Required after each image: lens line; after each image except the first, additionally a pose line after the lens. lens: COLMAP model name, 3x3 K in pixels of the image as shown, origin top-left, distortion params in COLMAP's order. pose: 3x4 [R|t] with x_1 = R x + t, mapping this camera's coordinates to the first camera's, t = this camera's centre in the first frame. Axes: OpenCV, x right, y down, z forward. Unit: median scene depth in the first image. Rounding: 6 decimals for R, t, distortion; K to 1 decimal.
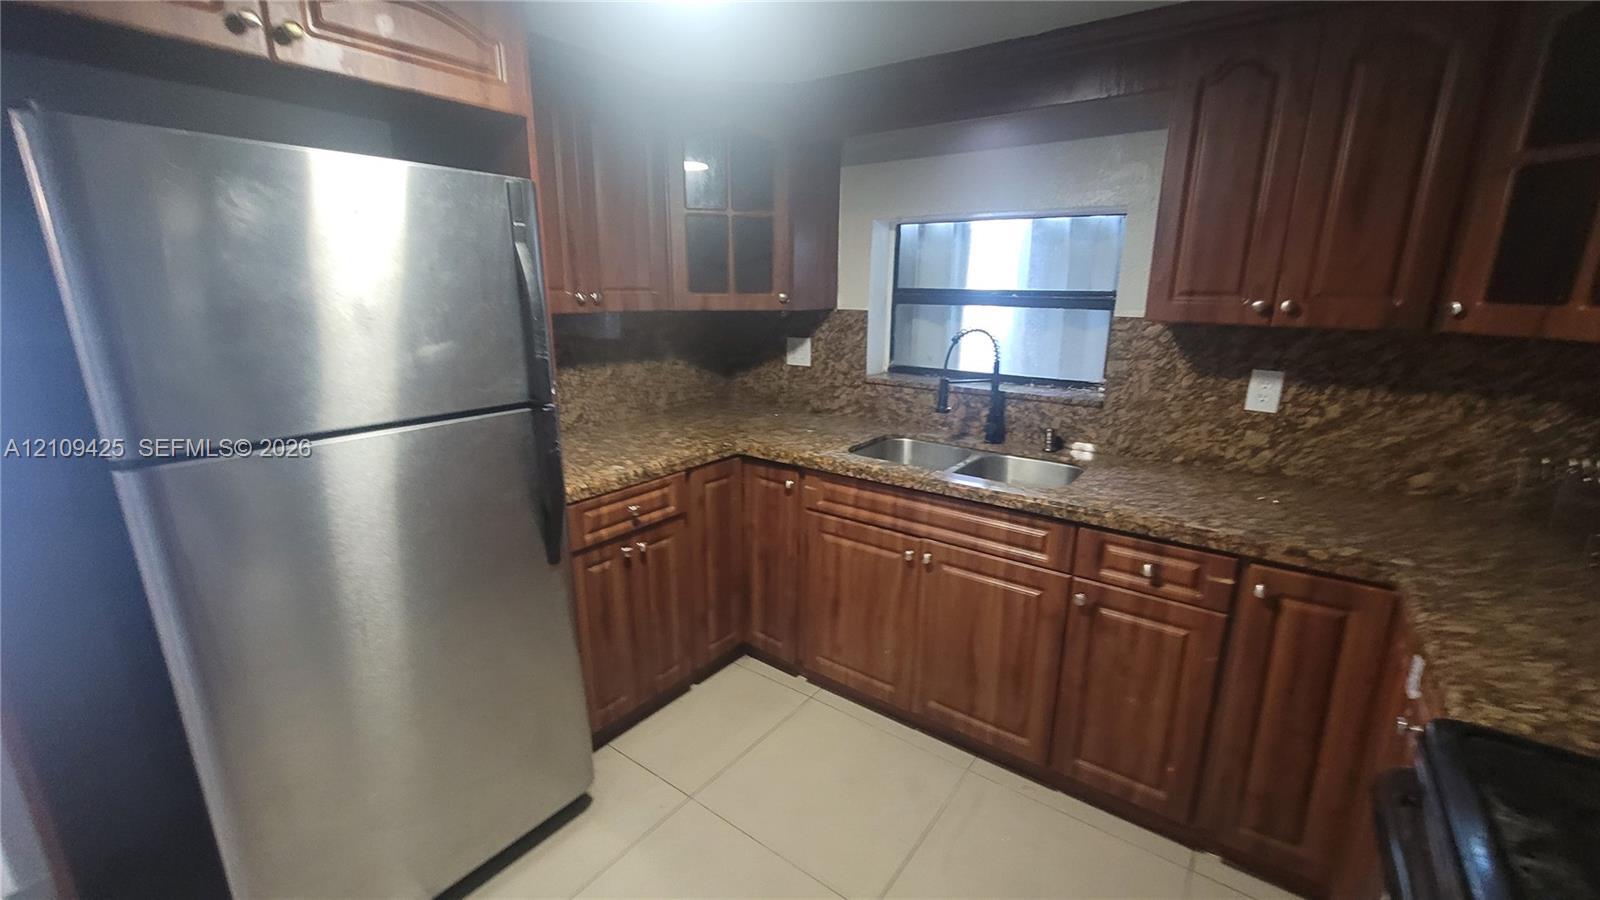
lens RADIAL K [[667.2, 0, 802.9], [0, 667.2, 454.9], [0, 0, 1]] dist [-0.001246, -0.000234]
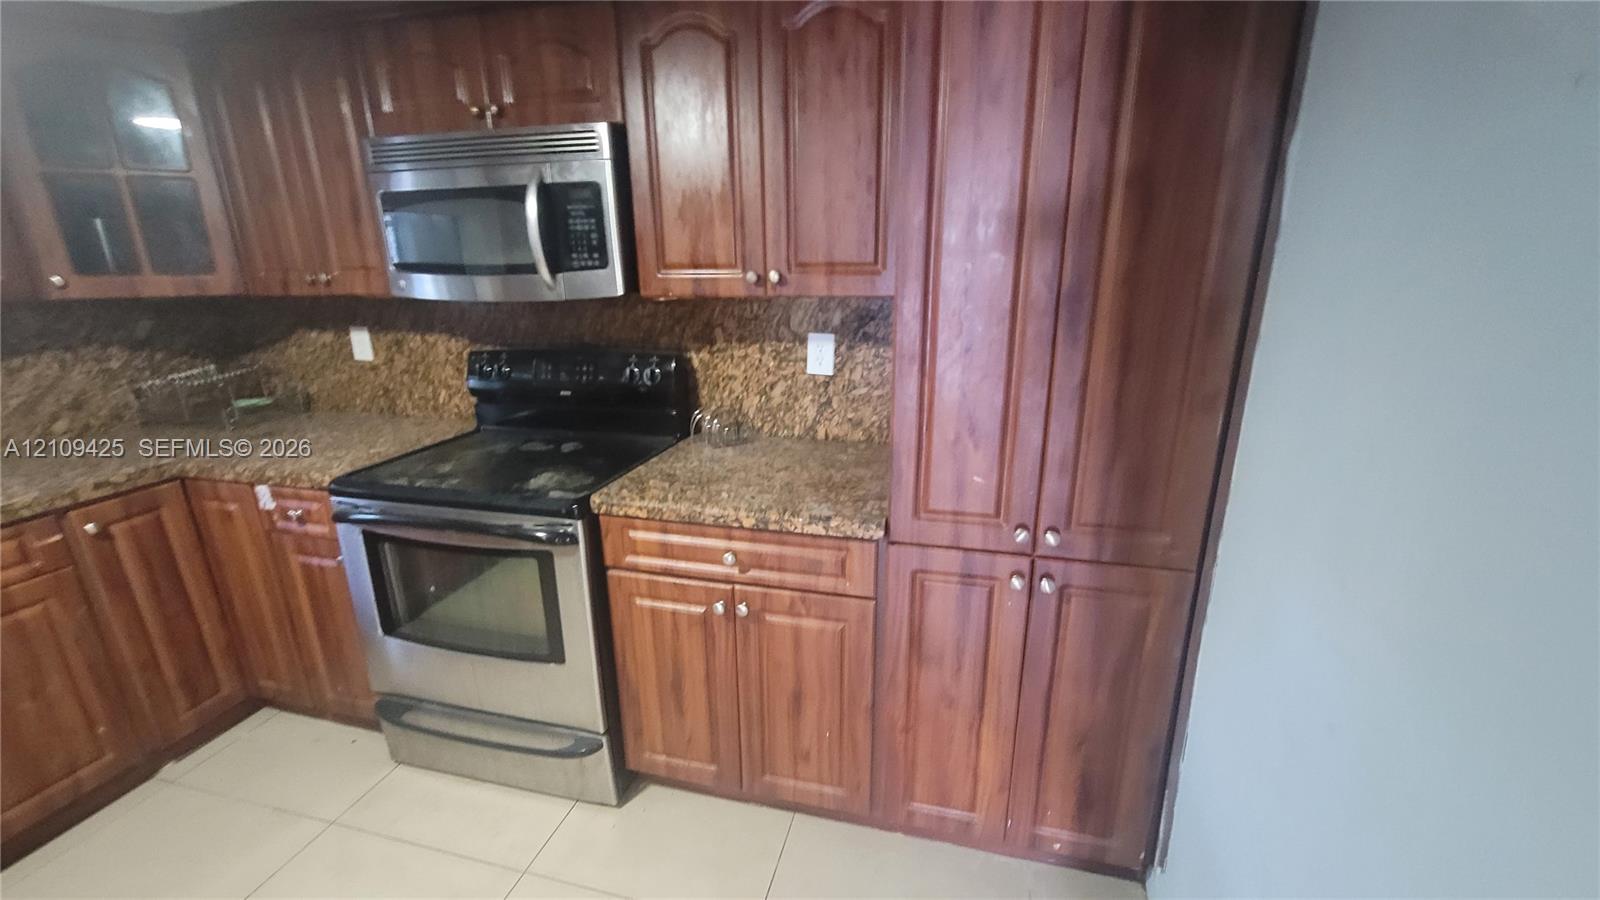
lens RADIAL K [[644.7, 0, 802.7], [0, 644.7, 457.6], [0, 0, 1]] dist [0.000502, -0.000072]
pose [[-0.374007, -0.269328, 0.887458, -0.626073], [0.244126, 0.894567, 0.374369, -0.021037], [-0.894719, 0.356668, -0.268824, 0.131224]]
